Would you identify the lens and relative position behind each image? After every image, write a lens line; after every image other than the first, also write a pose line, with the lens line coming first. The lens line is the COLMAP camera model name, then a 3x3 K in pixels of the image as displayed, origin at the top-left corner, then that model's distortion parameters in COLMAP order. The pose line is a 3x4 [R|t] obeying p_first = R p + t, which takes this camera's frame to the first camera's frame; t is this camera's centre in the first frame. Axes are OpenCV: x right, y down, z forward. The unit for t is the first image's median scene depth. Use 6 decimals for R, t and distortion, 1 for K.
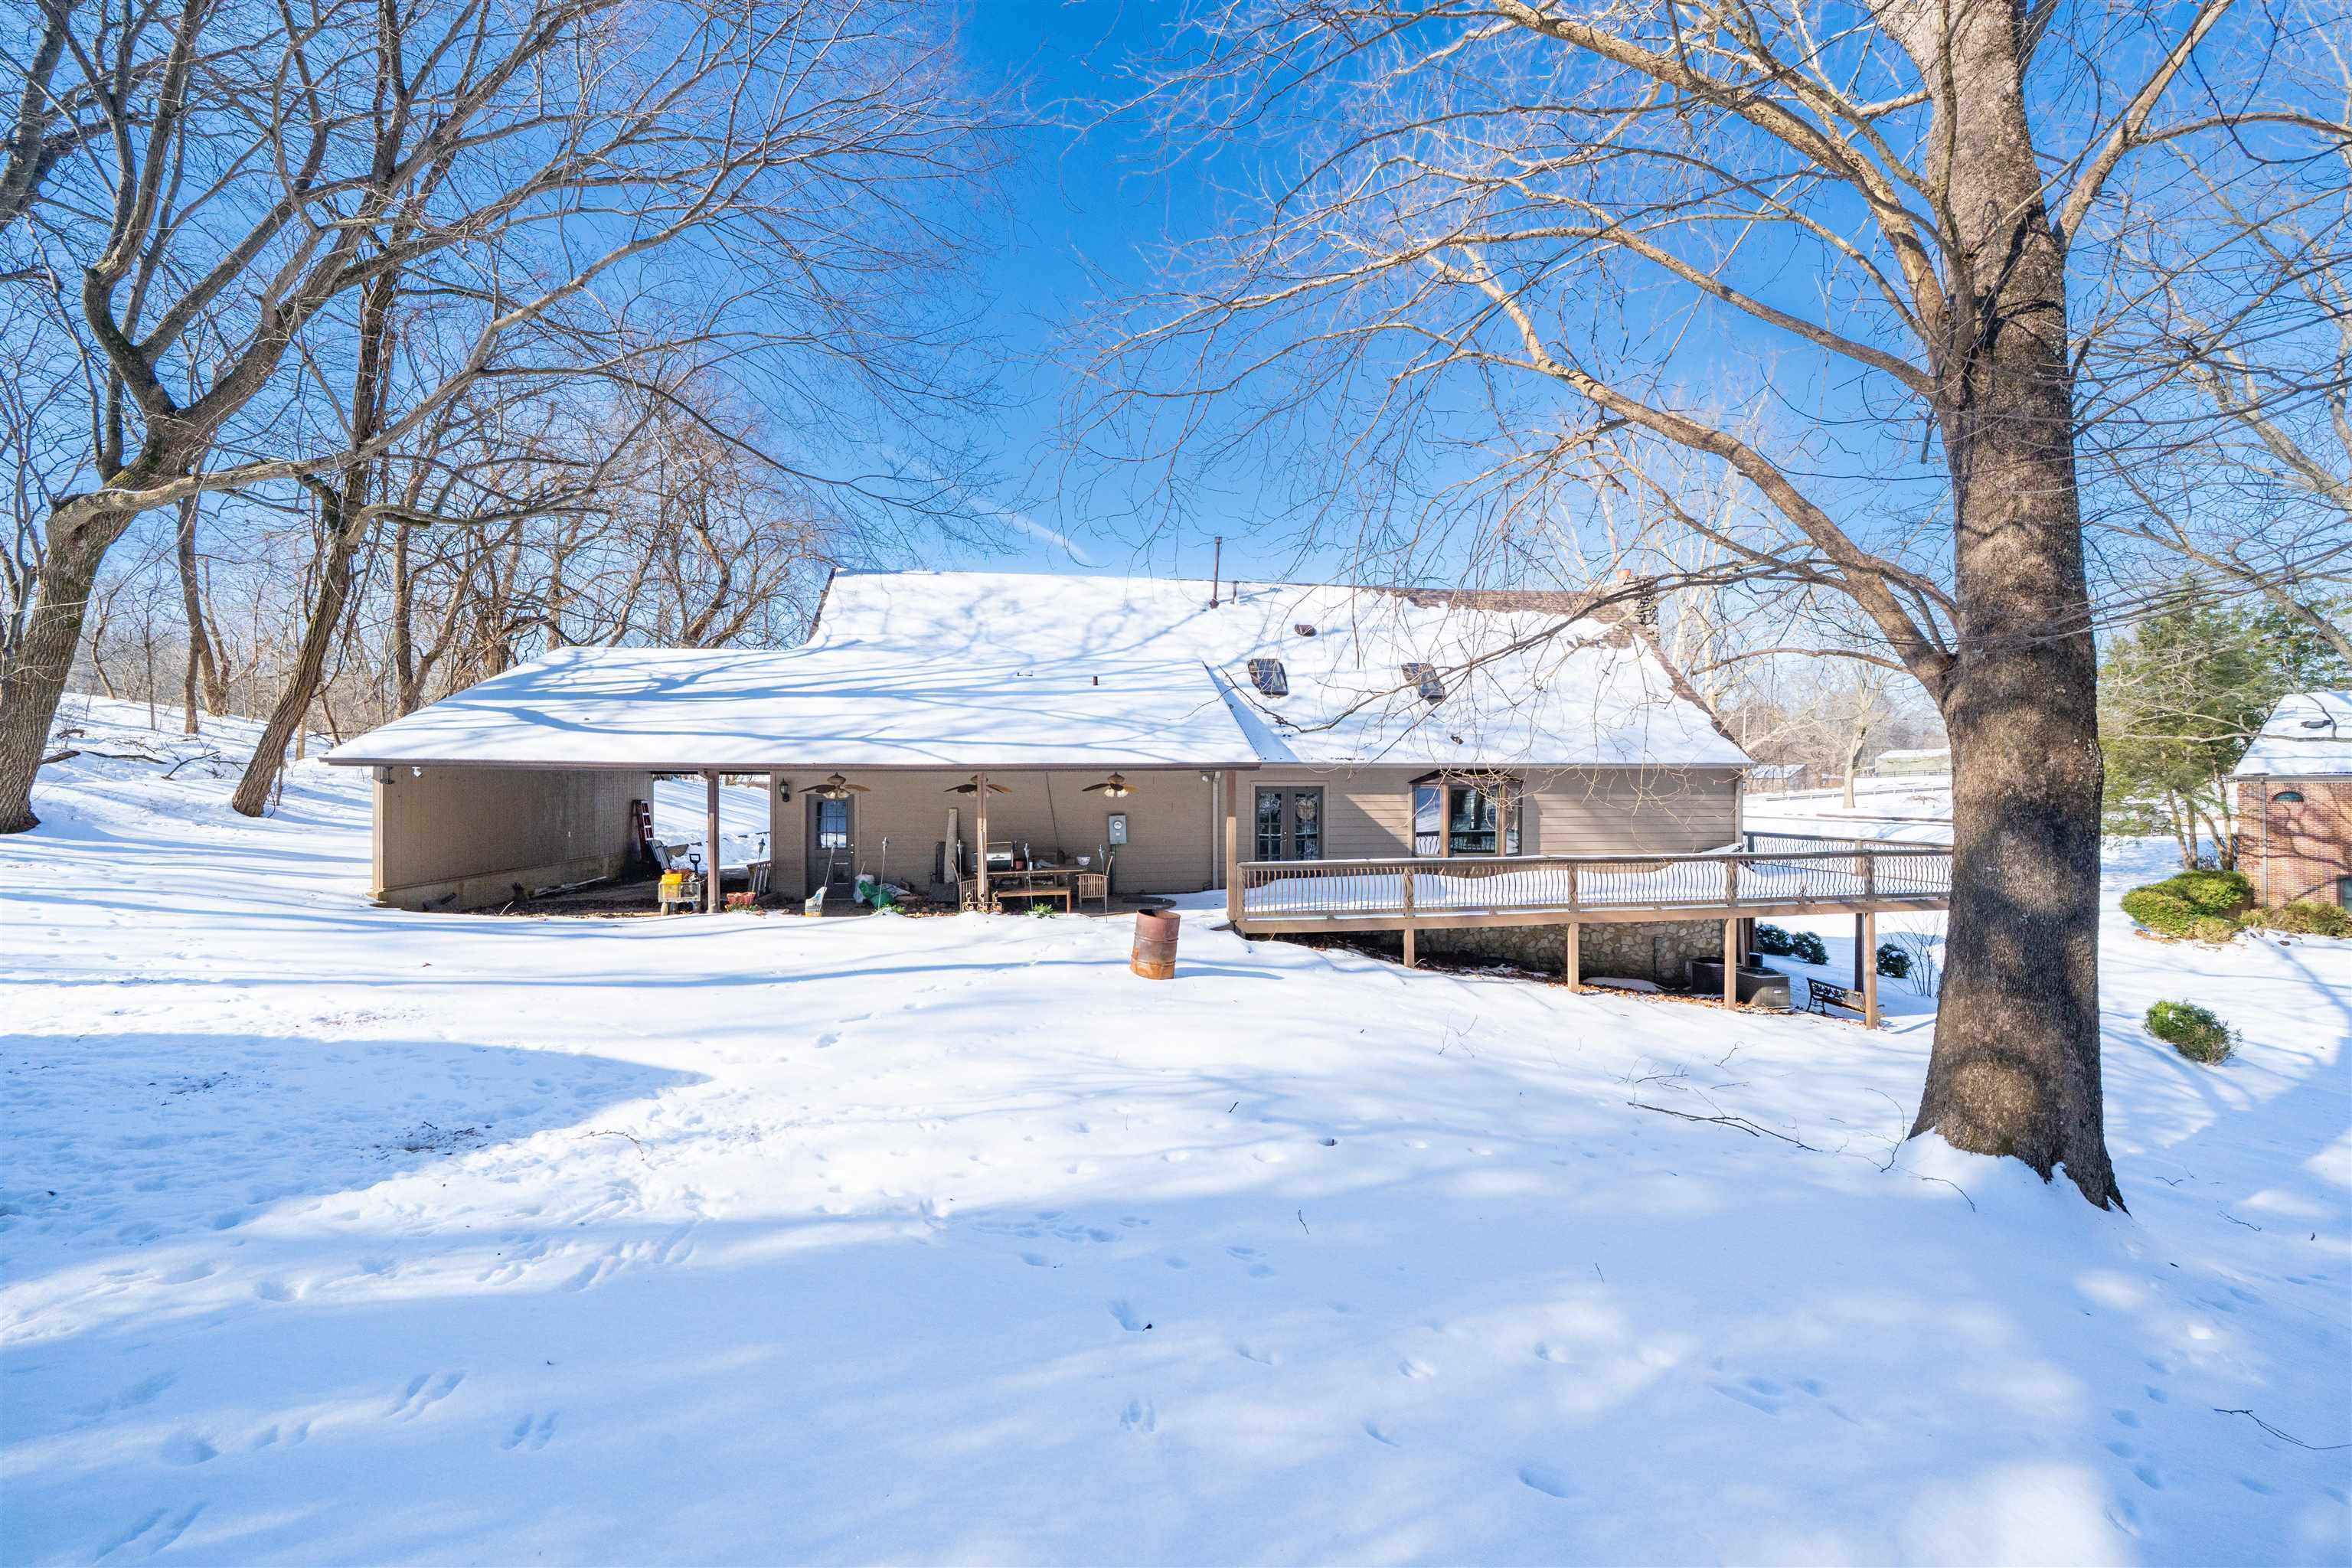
lens RADIAL K [[867.3, 0, 1136.2], [0, 867.3, 794.0], [0, 0, 1]] dist [-0.008928, 0.000992]
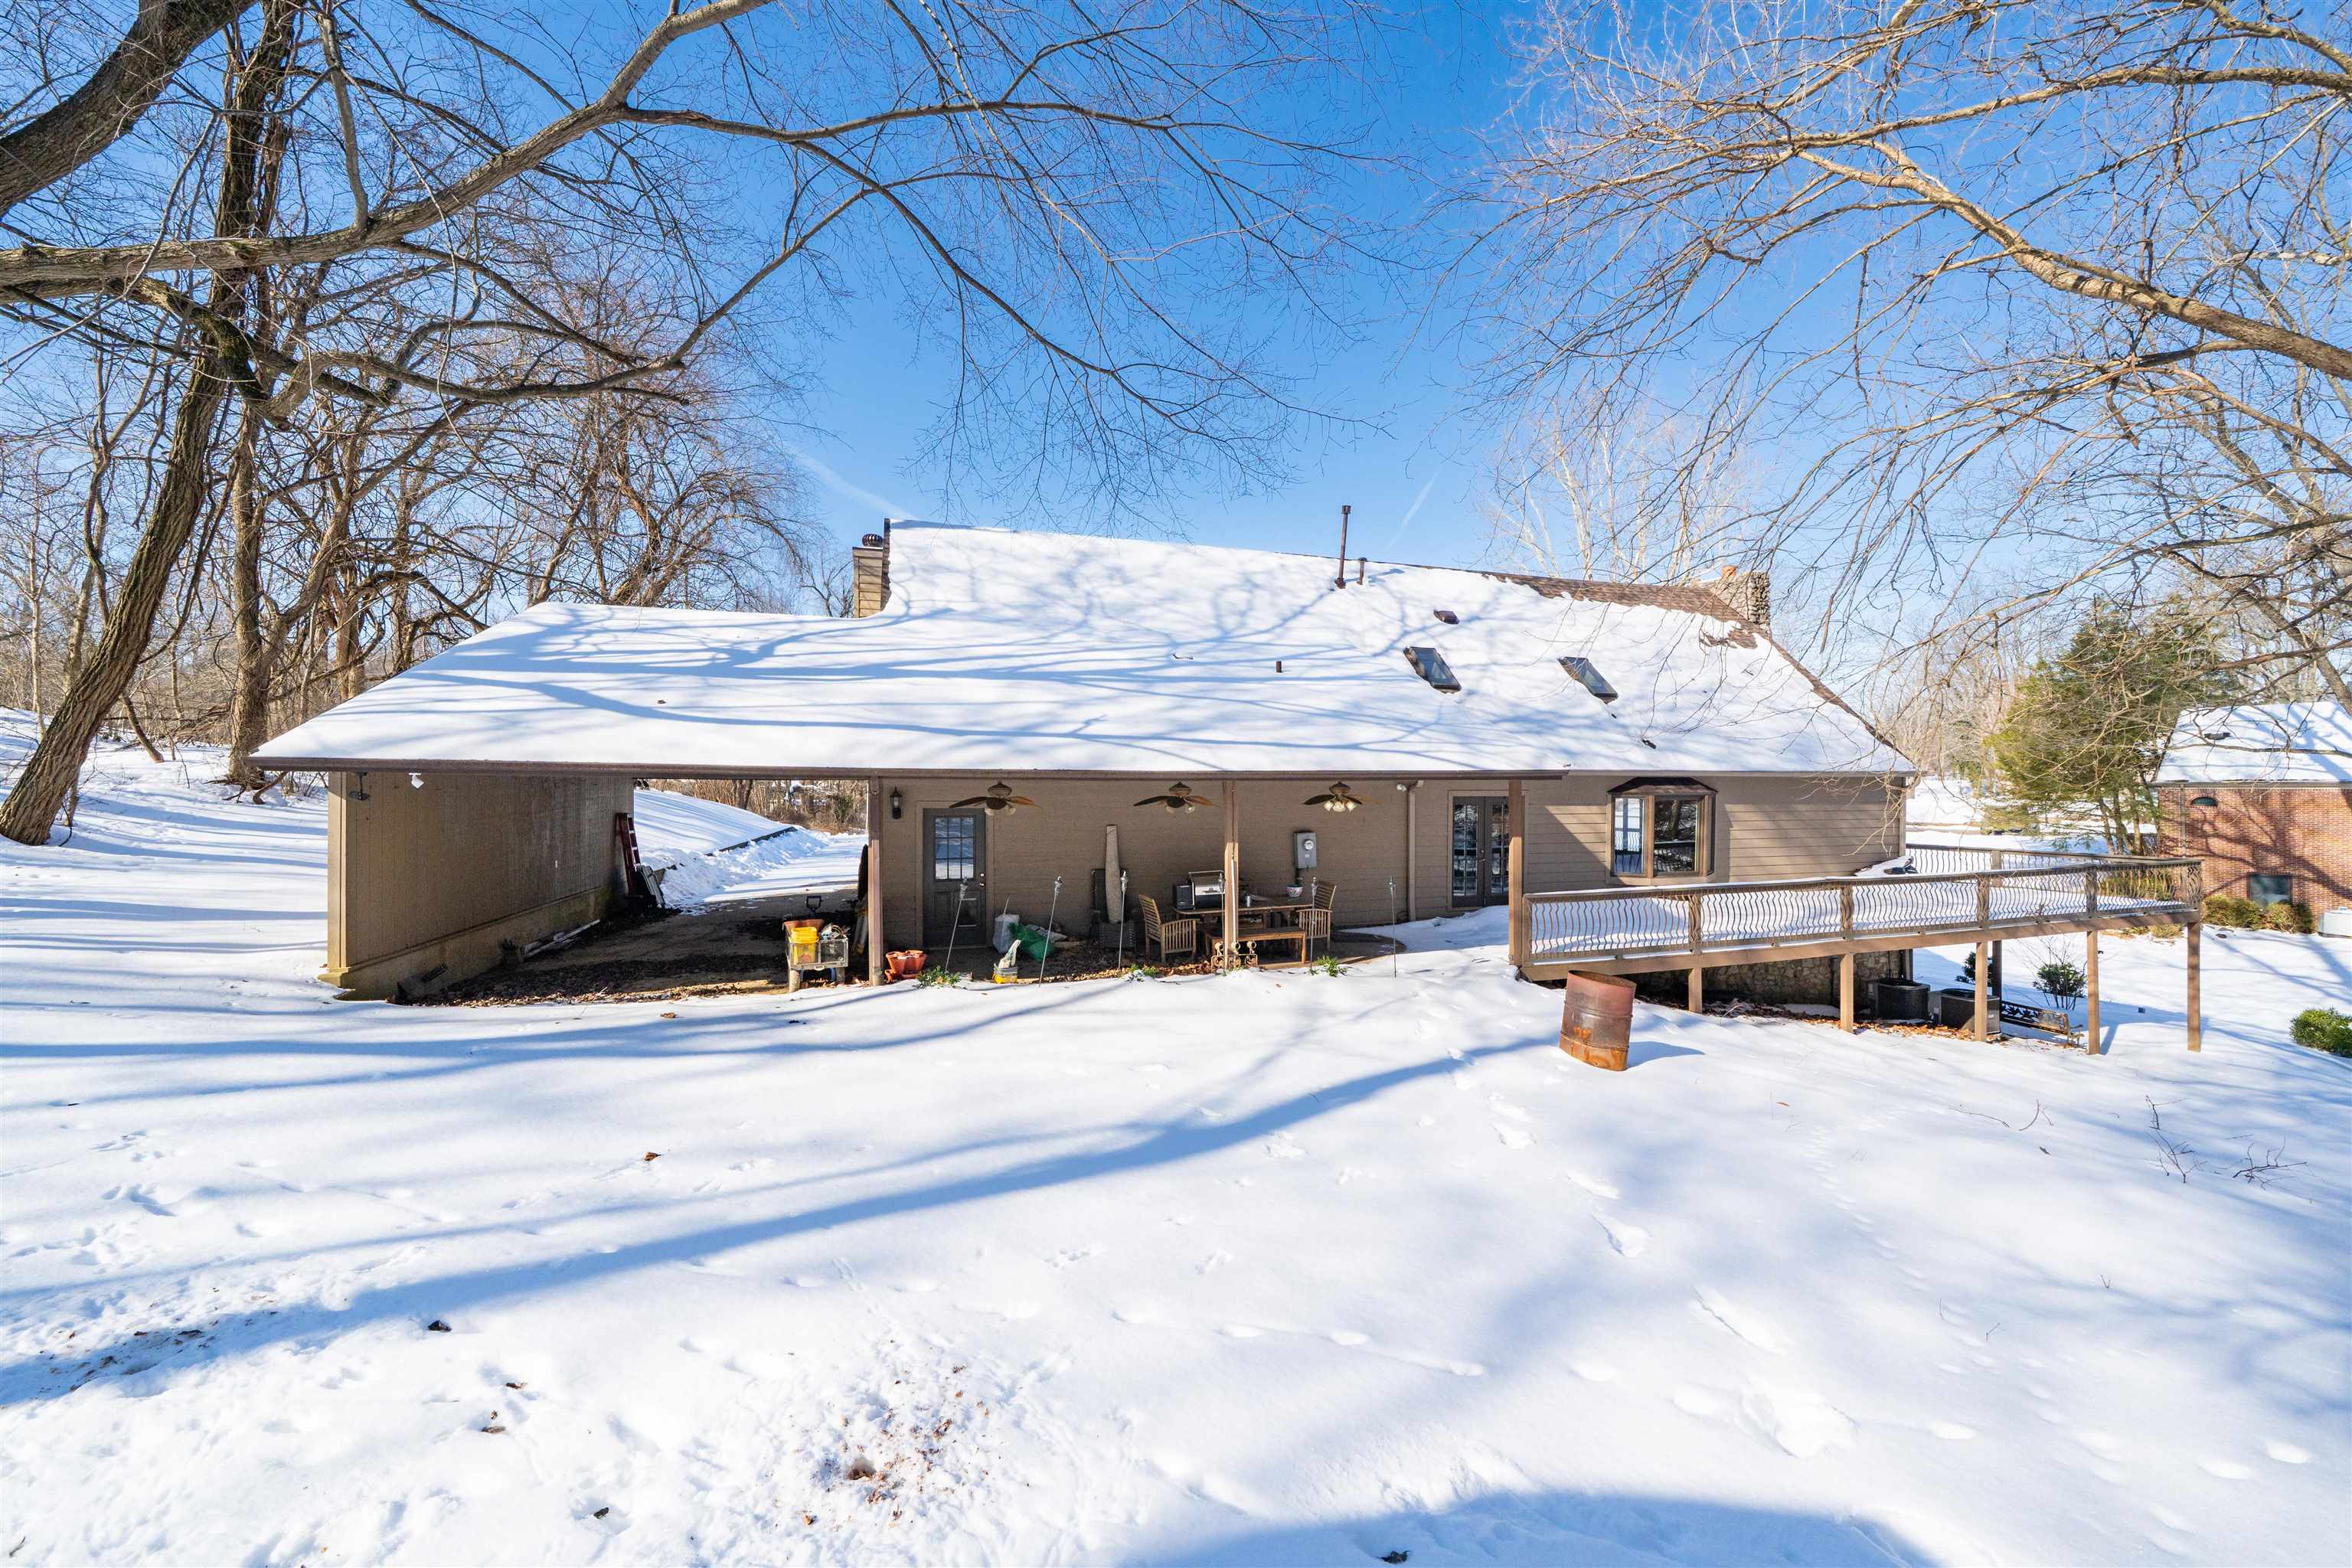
lens RADIAL K [[867.3, 0, 1111.4], [0, 867.3, 791.1], [0, 0, 1]] dist [-0.008928, 0.000992]
pose [[0.986097, 0.000105, 0.166170, -0.324833], [0.000202, 0.999998, -0.001834, -0.012412], [-0.166170, 0.001842, 0.986095, 0.220826]]
